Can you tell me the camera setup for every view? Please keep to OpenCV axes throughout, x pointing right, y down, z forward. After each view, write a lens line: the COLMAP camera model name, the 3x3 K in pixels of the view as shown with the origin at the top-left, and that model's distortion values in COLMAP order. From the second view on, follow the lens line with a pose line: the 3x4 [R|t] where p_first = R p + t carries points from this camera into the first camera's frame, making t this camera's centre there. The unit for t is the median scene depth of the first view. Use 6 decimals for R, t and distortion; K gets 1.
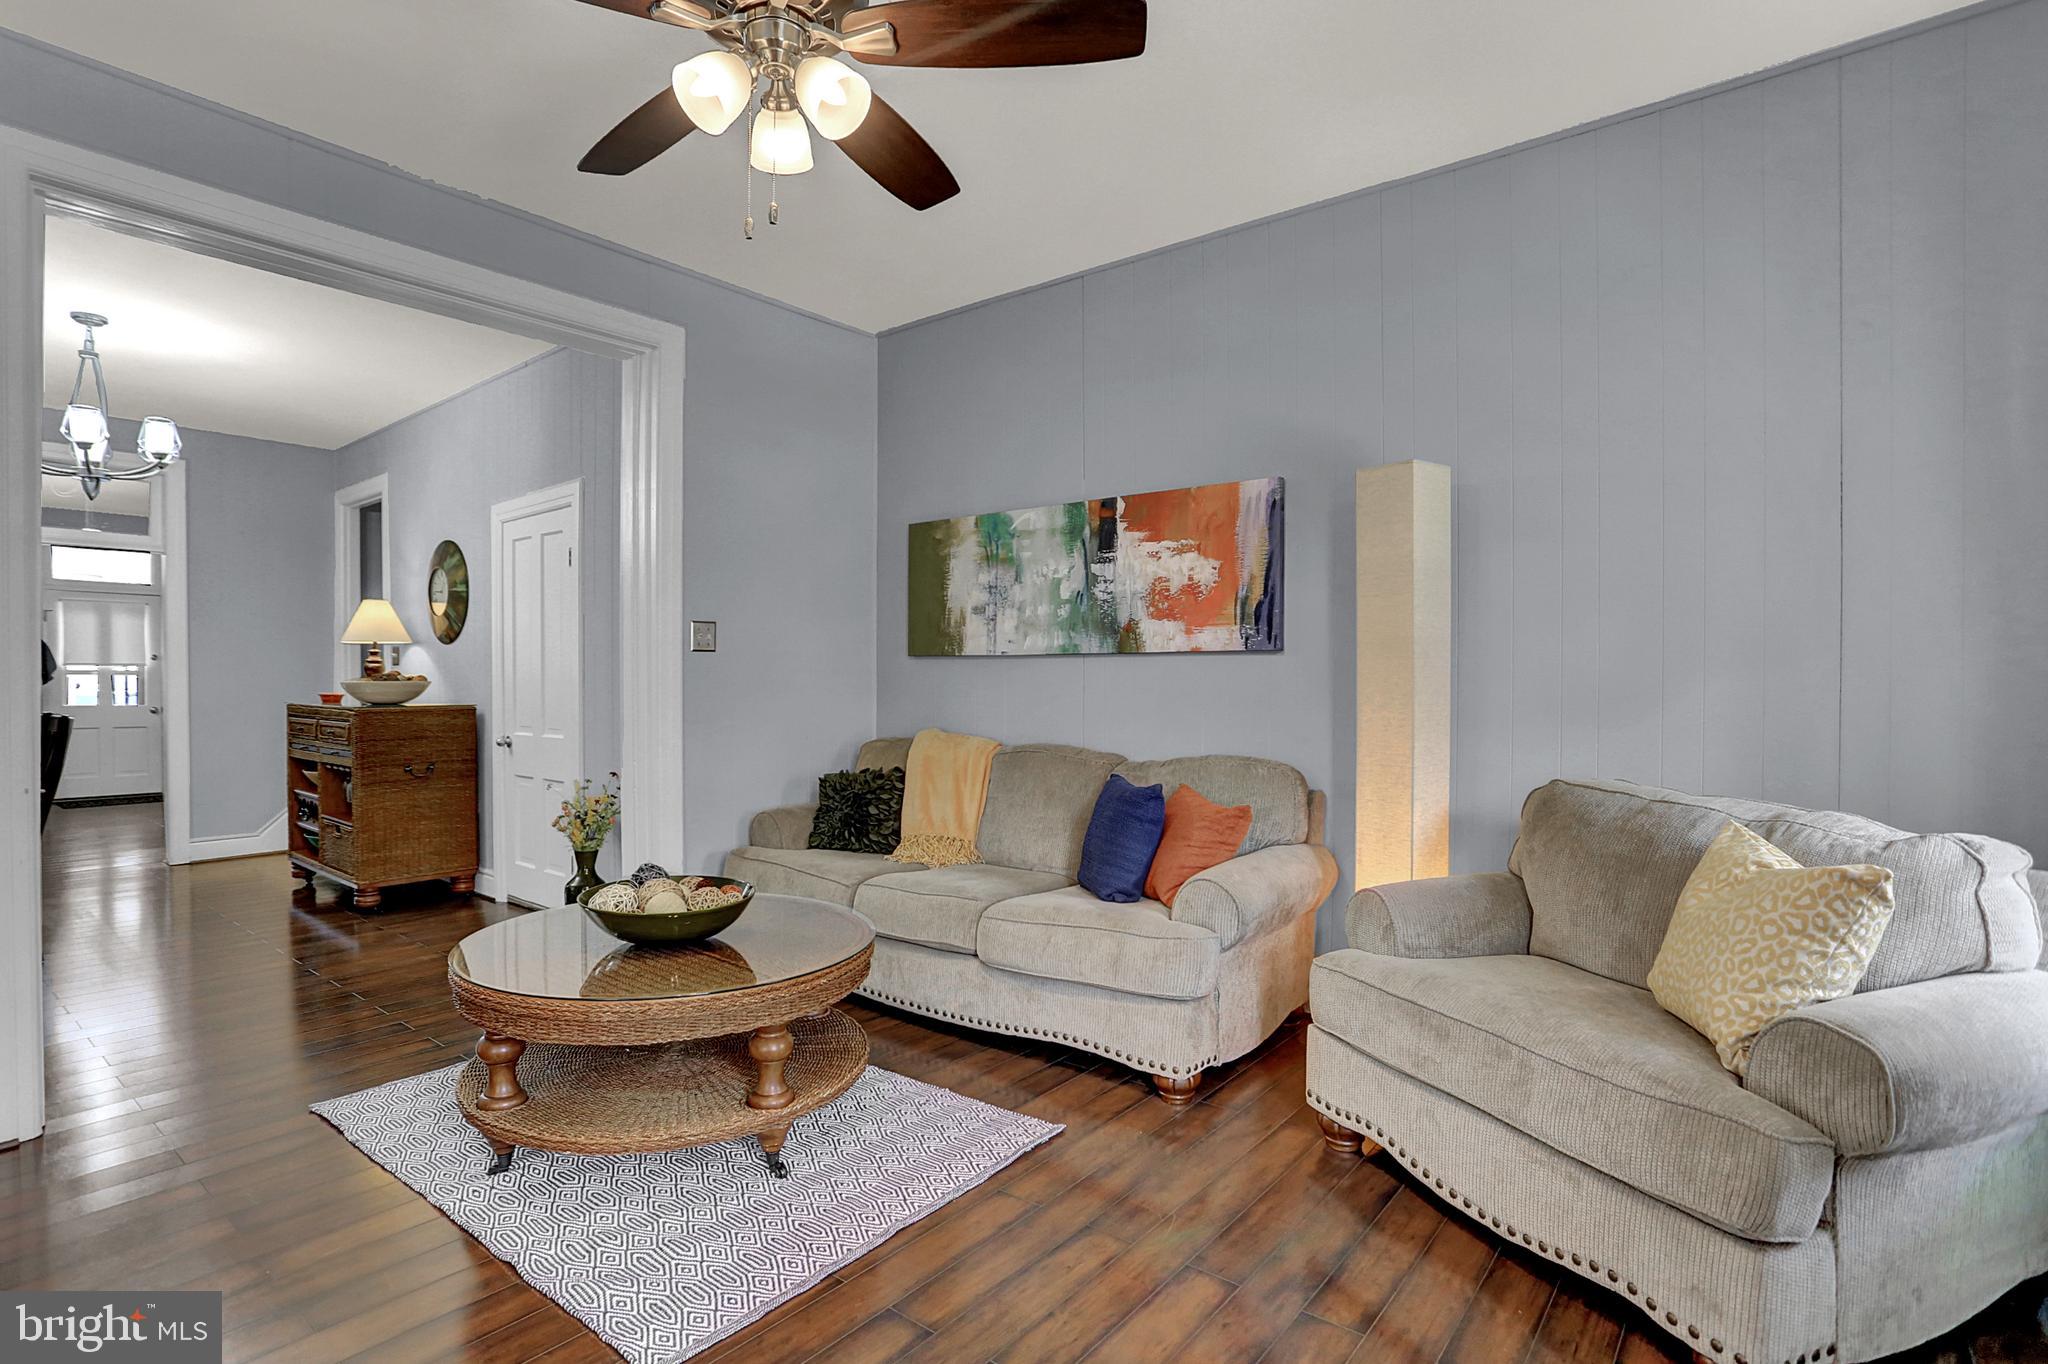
lens RADIAL K [[1010.8, 0, 1024.0], [0, 1010.8, 682.0], [0, 0, 1]] dist [-0.086147, 0.035720]
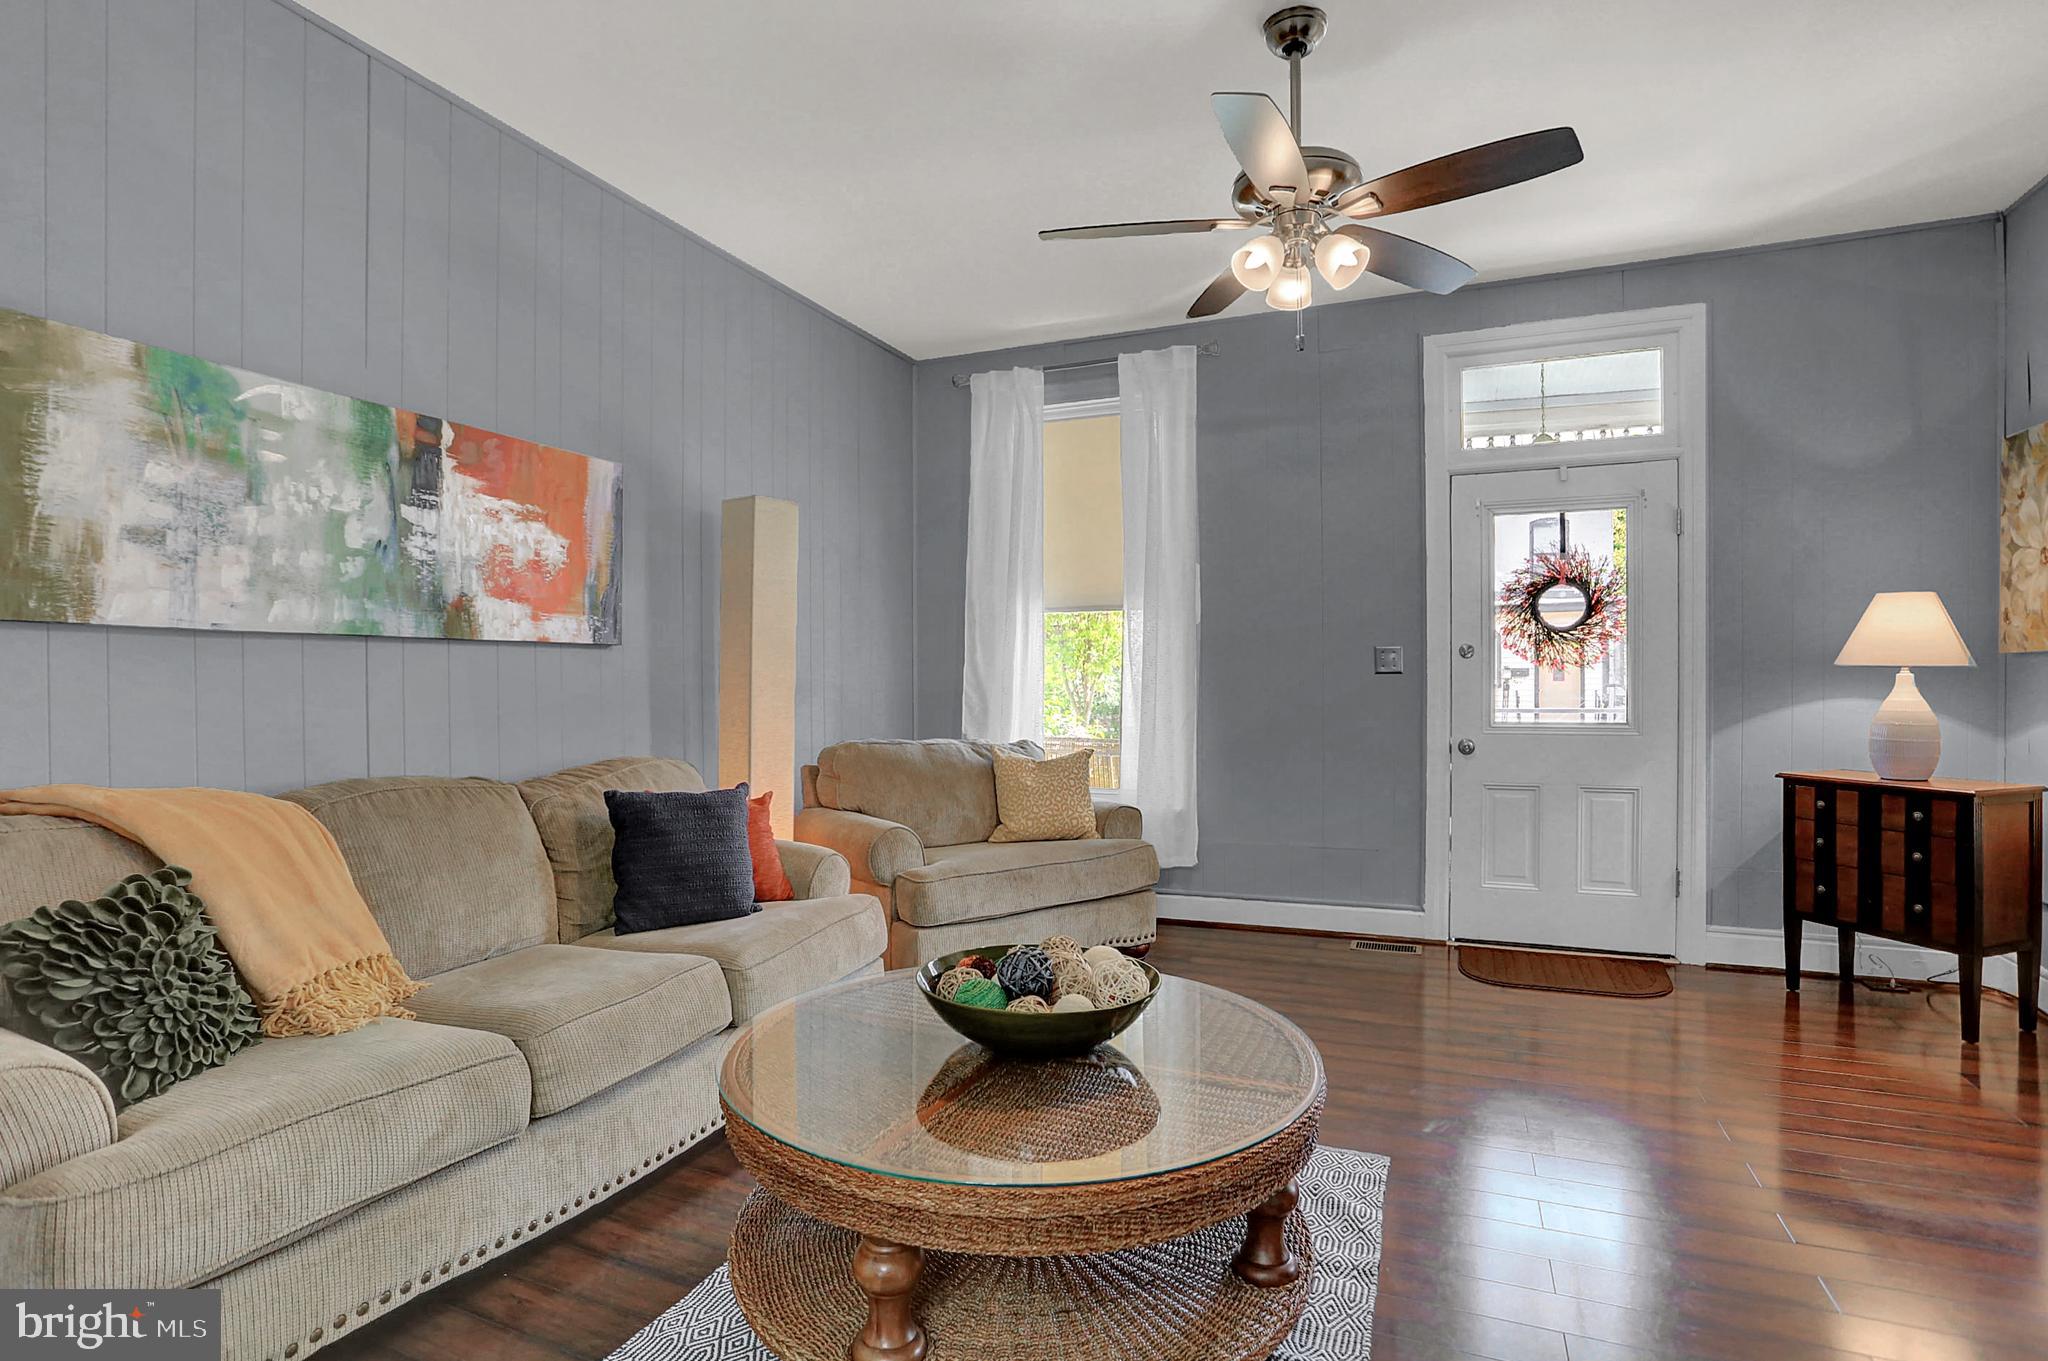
lens RADIAL K [[1017.5, 0, 1012.5], [0, 1017.5, 688.4], [0, 0, 1]] dist [-0.081965, 0.036724]
pose [[-0.253473, -0.011615, 0.967273, -0.666004], [-0.002451, 0.999932, 0.011364, -0.002238], [-0.967339, 0.000509, -0.253484, 0.759979]]
